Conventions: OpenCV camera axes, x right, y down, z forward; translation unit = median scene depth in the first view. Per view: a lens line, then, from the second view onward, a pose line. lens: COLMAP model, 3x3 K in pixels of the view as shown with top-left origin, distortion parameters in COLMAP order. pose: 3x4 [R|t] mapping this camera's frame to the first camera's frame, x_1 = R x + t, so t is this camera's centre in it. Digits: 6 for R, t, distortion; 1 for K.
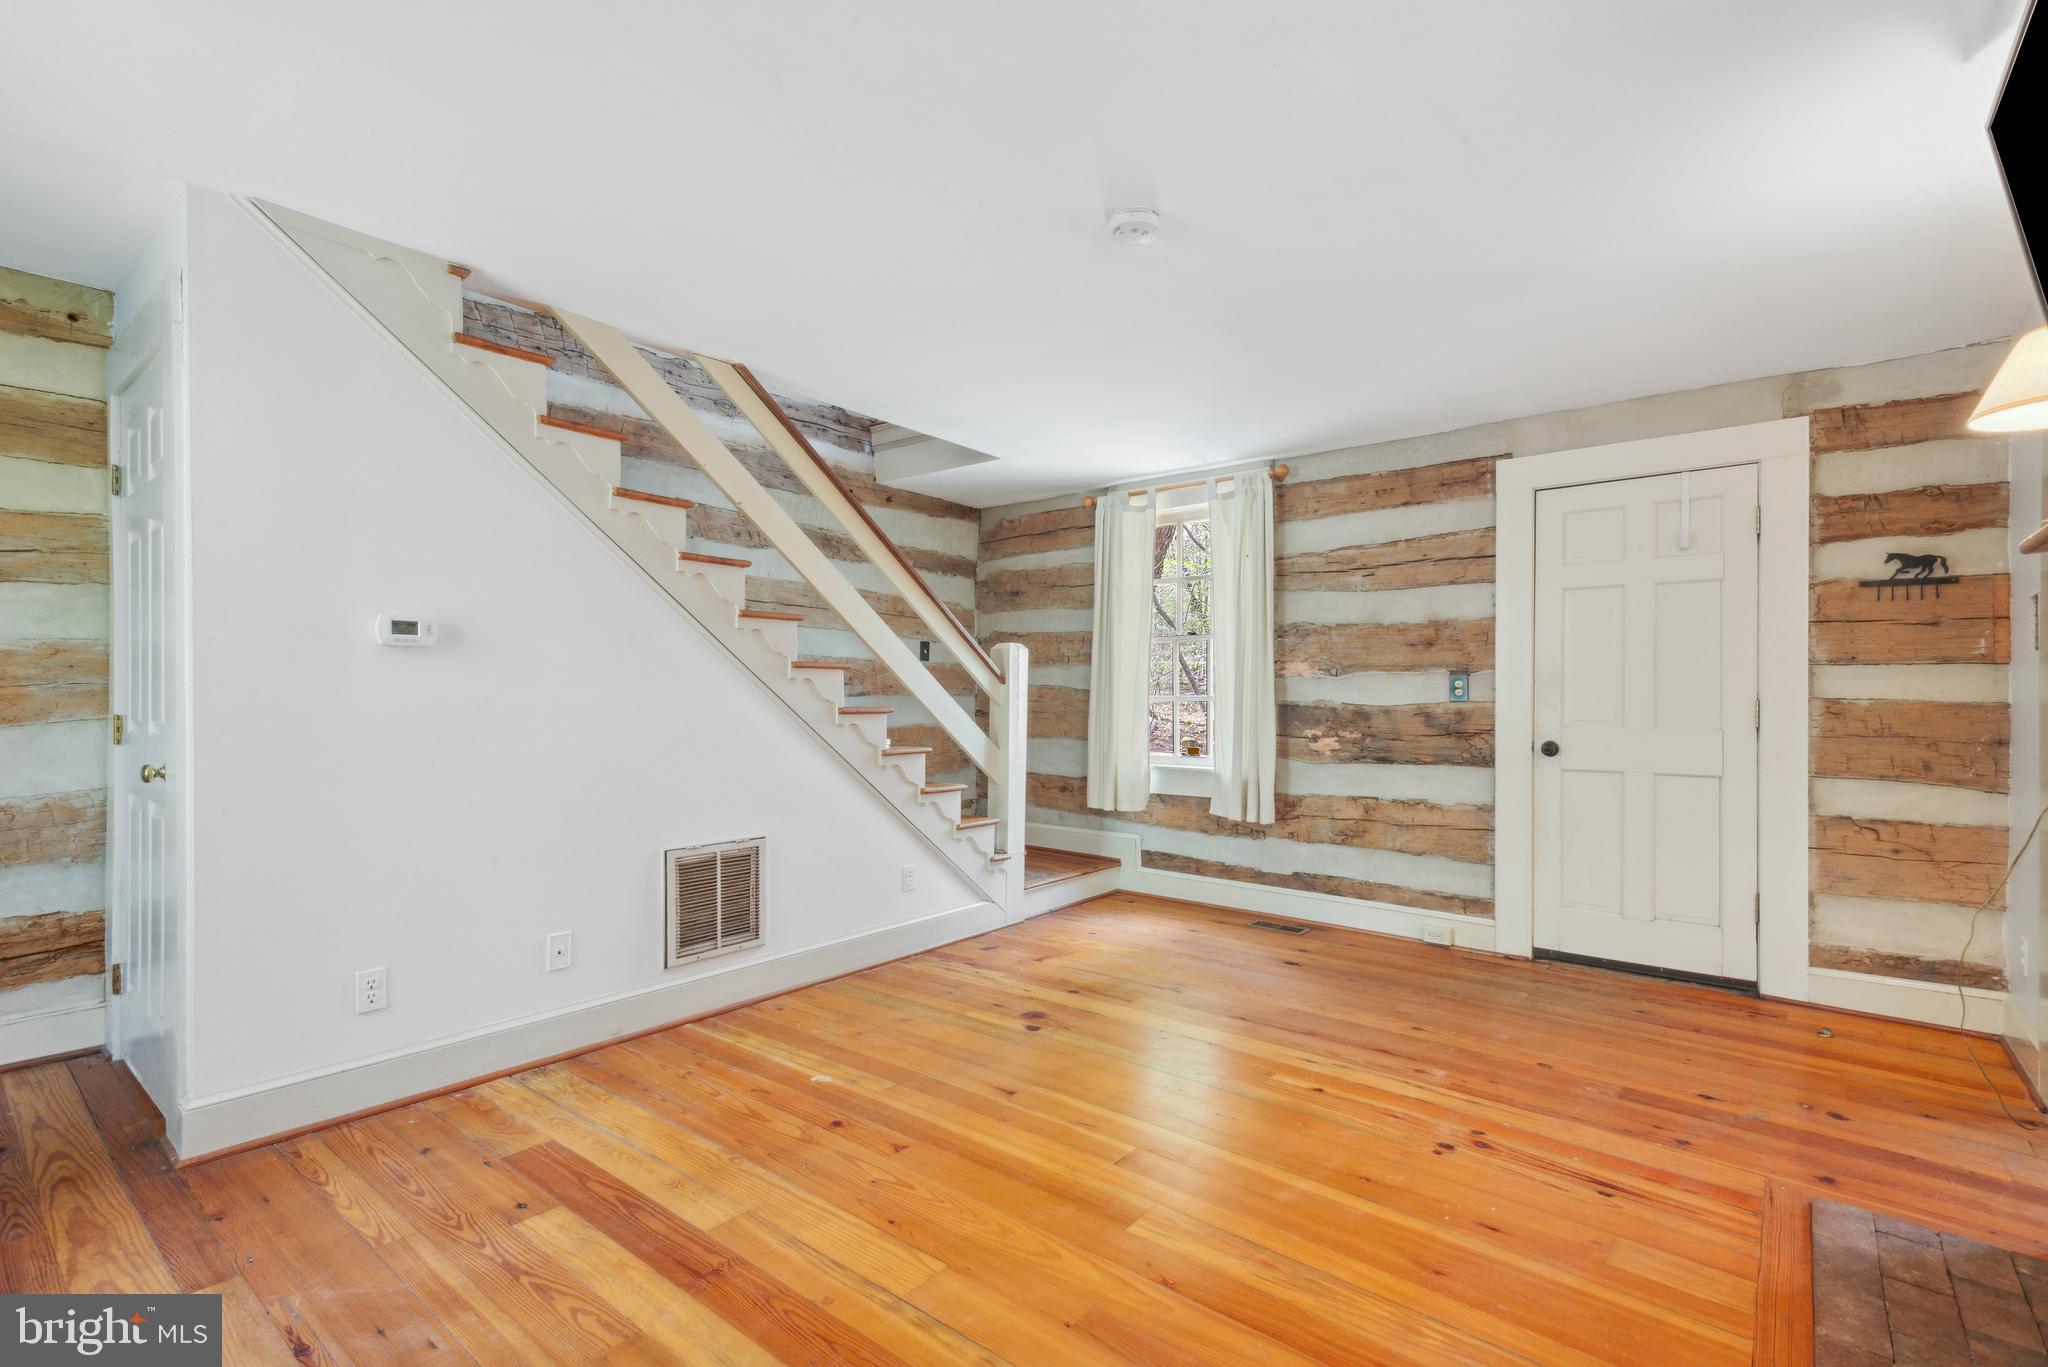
lens RADIAL K [[937.2, 0, 1017.7], [0, 937.2, 695.4], [0, 0, 1]] dist [0.003351, -0.000071]
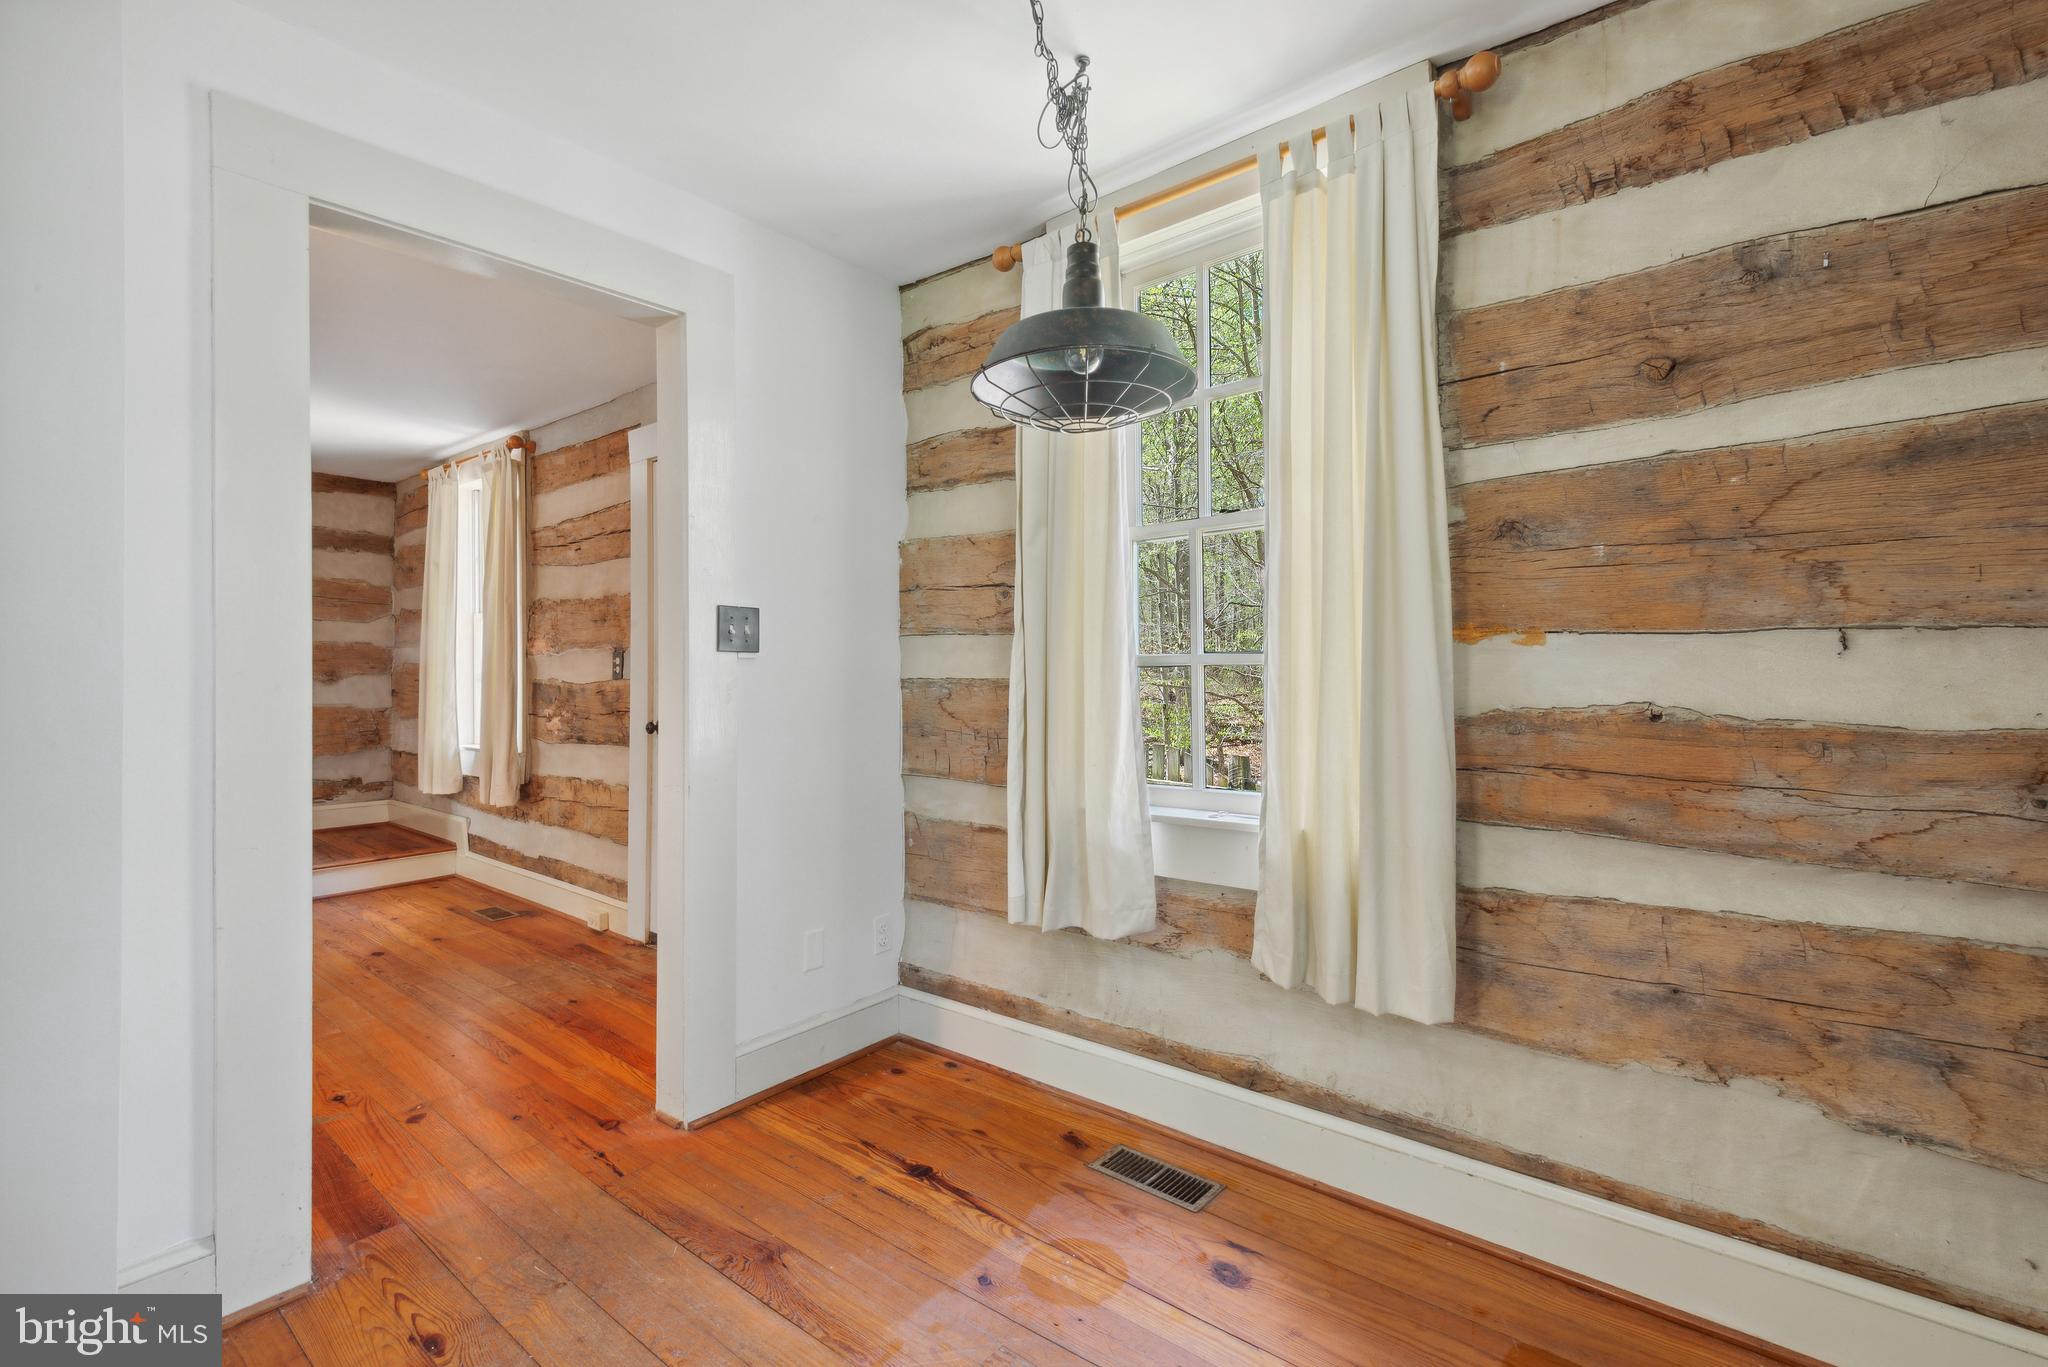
lens RADIAL K [[937.2, 0, 1029.9], [0, 937.2, 664.2], [0, 0, 1]] dist [0.003351, -0.000071]
pose [[0.999654, -0.010112, 0.024277, 0.786717], [0.010239, 0.999934, -0.005127, 0.000697], [-0.024224, 0.005373, 0.999692, 0.015960]]
